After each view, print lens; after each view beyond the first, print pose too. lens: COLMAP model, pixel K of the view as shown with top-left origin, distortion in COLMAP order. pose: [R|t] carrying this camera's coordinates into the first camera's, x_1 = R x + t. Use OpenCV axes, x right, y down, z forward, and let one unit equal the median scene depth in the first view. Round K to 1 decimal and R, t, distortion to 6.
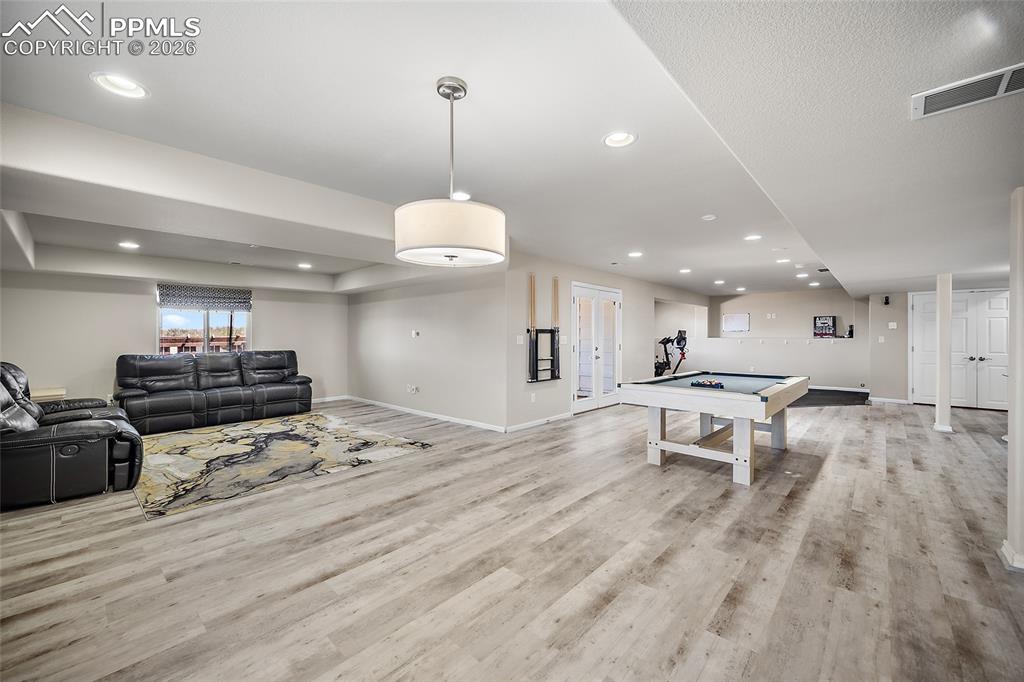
lens RADIAL K [[403.8, 0, 517.0], [0, 403.8, 336.5], [0, 0, 1]] dist [-0.001278, 0.000092]
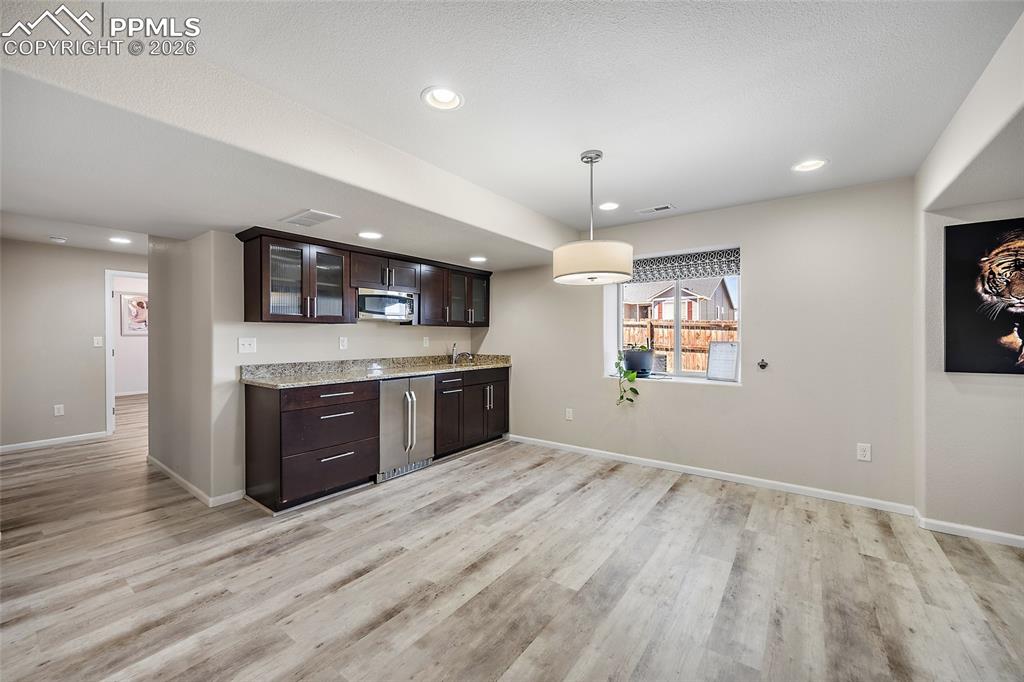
lens RADIAL K [[403.8, 0, 506.4], [0, 403.8, 340.6], [0, 0, 1]] dist [-0.001278, 0.000092]
pose [[-0.996484, 0.002814, -0.083740, 0.080574], [0.002113, 0.999962, 0.008452, 0.000632], [0.083761, 0.008245, -0.996452, 0.767143]]
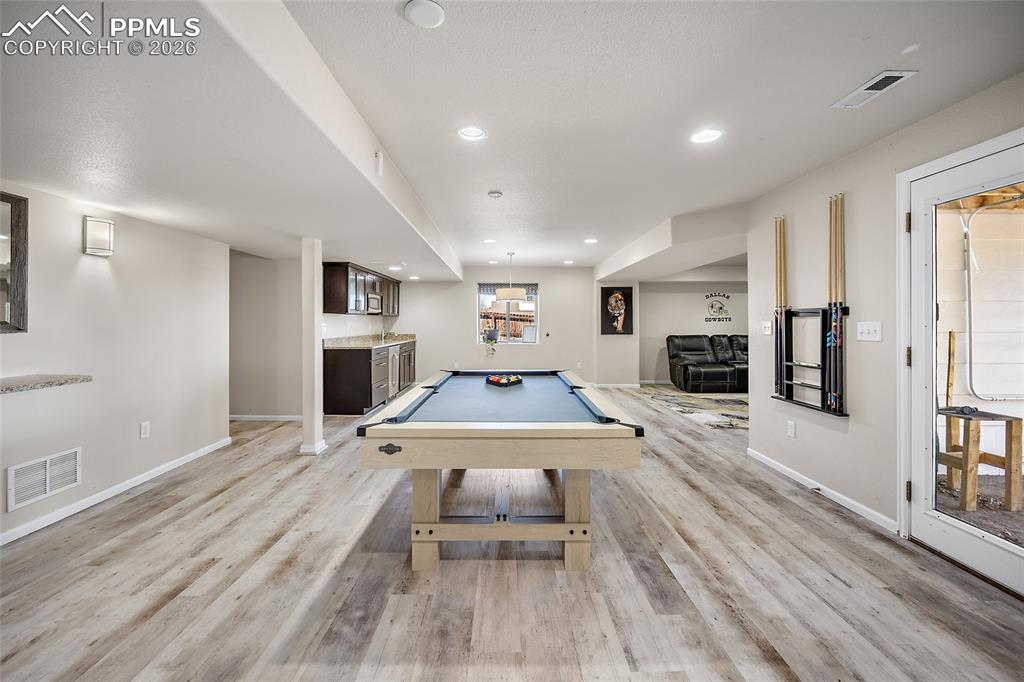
lens RADIAL K [[403.8, 0, 506.4], [0, 403.8, 323.1], [0, 0, 1]] dist [-0.001278, 0.000092]
pose [[-0.739425, -0.000017, -0.673239, 0.746775], [-0.000588, 1.000000, 0.000621, 0.000575], [0.673239, 0.000855, -0.739425, 1.175618]]
